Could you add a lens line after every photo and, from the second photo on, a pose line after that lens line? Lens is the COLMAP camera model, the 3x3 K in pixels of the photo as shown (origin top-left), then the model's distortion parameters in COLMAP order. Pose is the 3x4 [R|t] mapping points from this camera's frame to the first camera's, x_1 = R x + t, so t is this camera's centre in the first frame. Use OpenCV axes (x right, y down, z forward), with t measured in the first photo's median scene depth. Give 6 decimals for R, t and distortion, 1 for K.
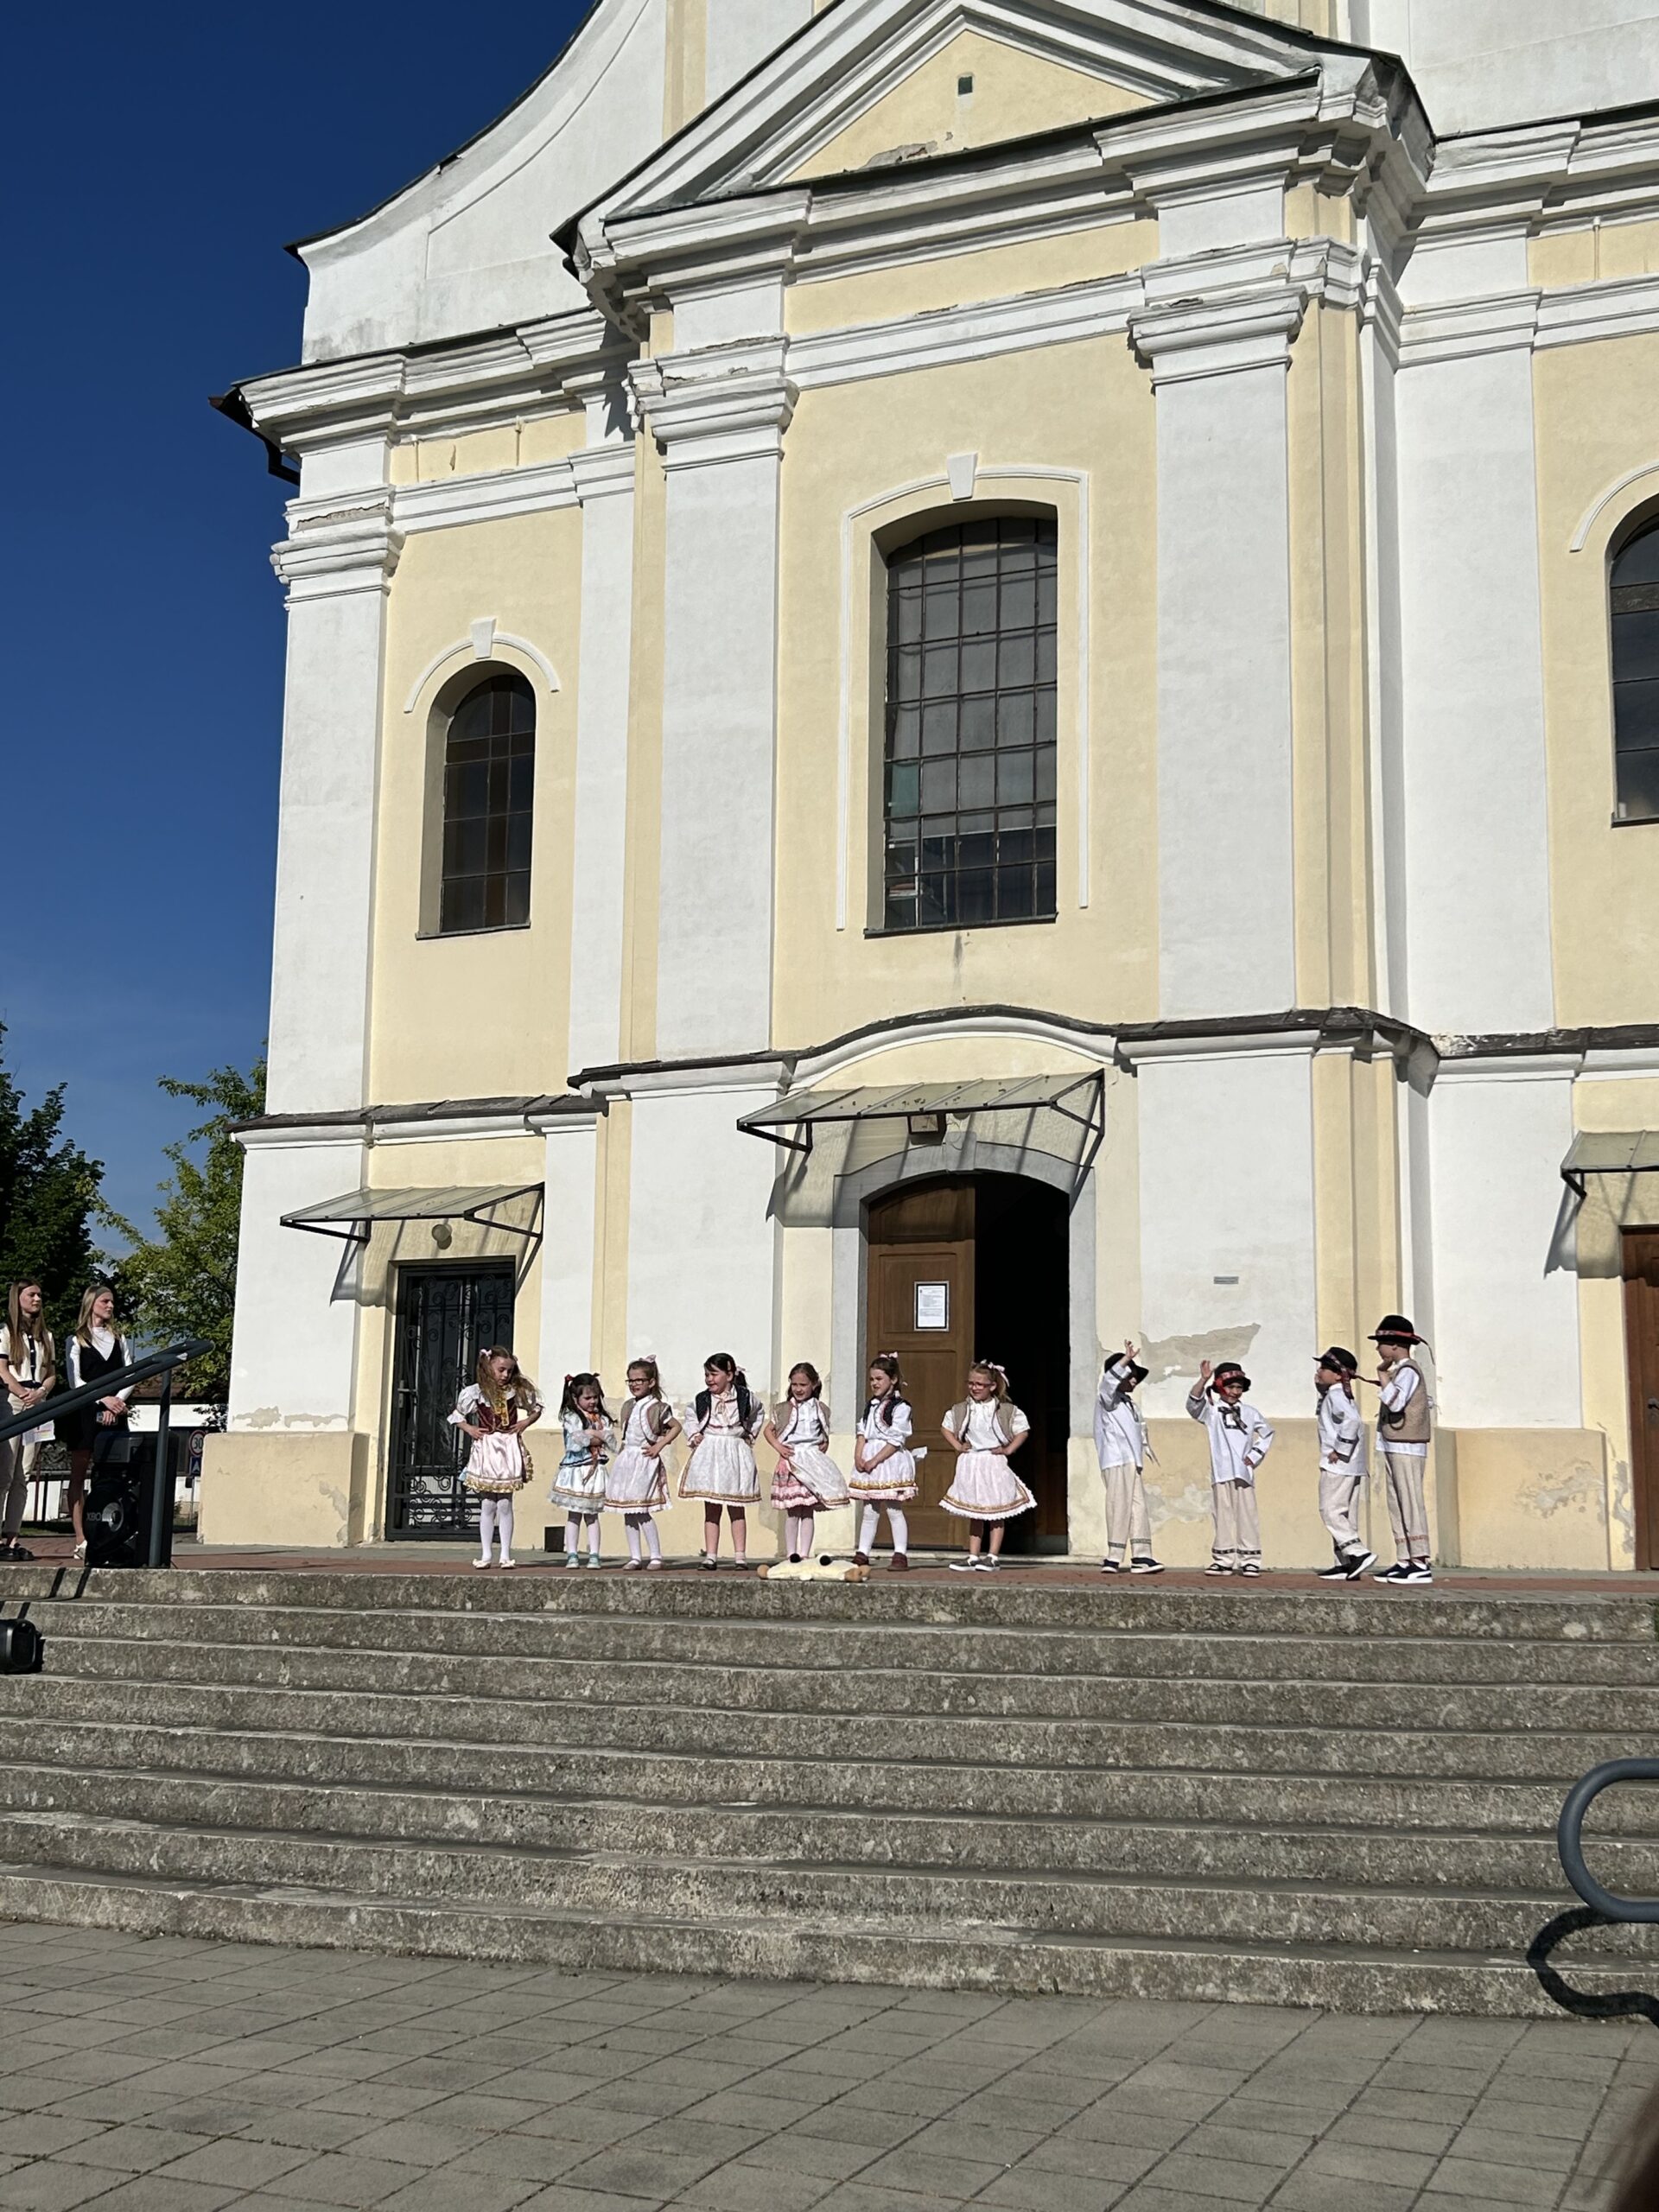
lens RADIAL K [[2449.8, 0, 829.5], [0, 2449.8, 1106.0], [0, 0, 1]] dist [0.127141, -0.345854]
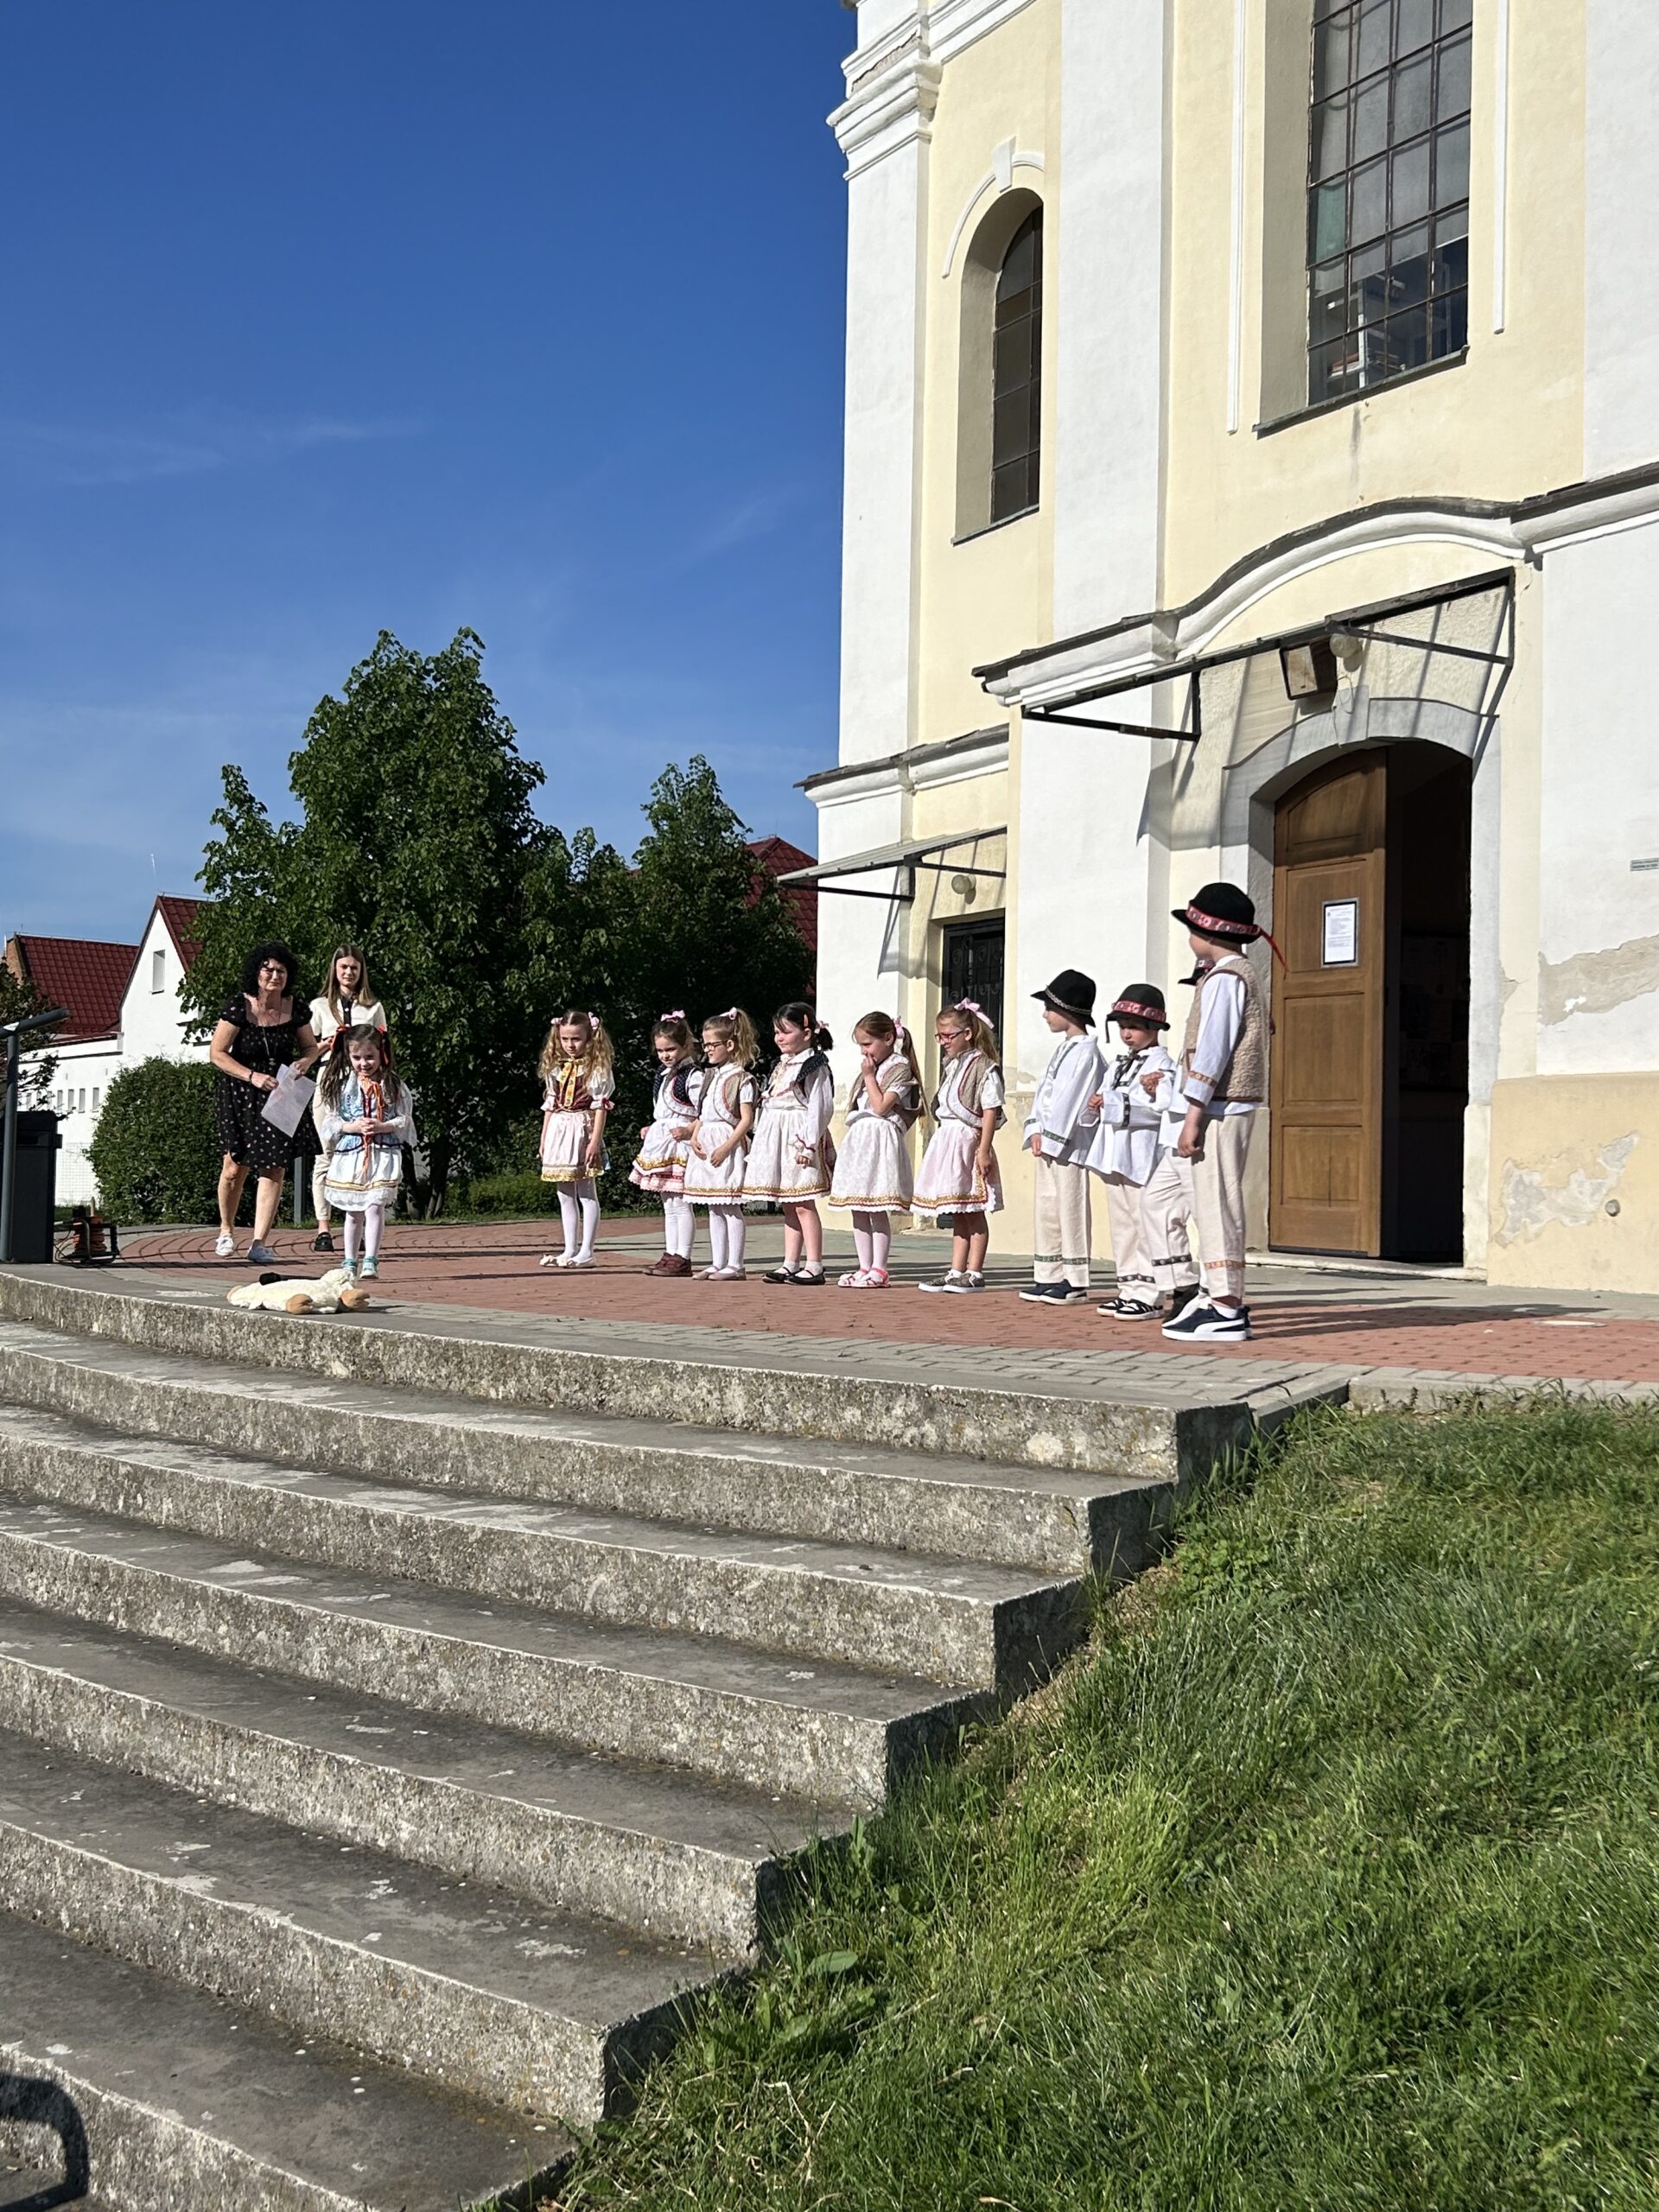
lens RADIAL K [[2324.8, 0, 846.0], [0, 2324.8, 1106.0], [0, 0, 1]] dist [0.142671, -0.380847]
pose [[0.826299, -0.015167, -0.563028, 0.324003], [0.086993, 0.991079, 0.100972, 0.050879], [0.556473, -0.132412, 0.820247, 0.342919]]
